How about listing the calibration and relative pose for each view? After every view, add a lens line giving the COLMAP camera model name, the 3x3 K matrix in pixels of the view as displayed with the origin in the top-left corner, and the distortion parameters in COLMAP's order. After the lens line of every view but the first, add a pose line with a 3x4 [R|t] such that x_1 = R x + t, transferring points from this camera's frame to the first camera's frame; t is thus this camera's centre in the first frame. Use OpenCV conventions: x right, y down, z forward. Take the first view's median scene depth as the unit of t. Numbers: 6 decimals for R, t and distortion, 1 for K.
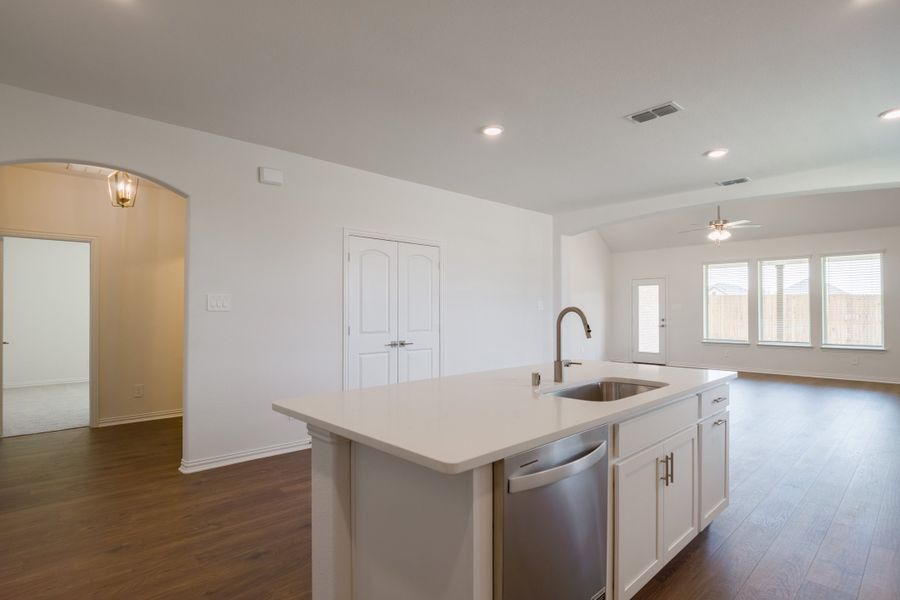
lens RADIAL K [[456.3, 0, 450.0], [0, 456.3, 300.0], [0, 0, 1]] dist [-0.062642, 0.027607]
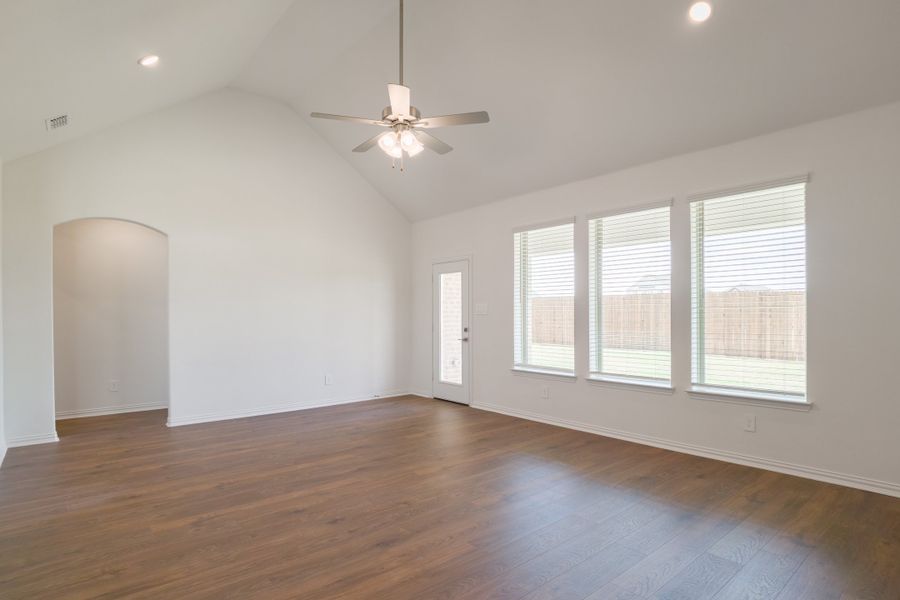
lens RADIAL K [[464.1, 0, 447.8], [0, 464.1, 308.5], [0, 0, 1]] dist [-0.023613, -0.000136]
pose [[0.999365, 0.001362, -0.035594, 0.594429], [-0.000996, 0.999947, 0.010295, 0.012796], [0.035606, -0.010253, 0.999313, 0.491378]]
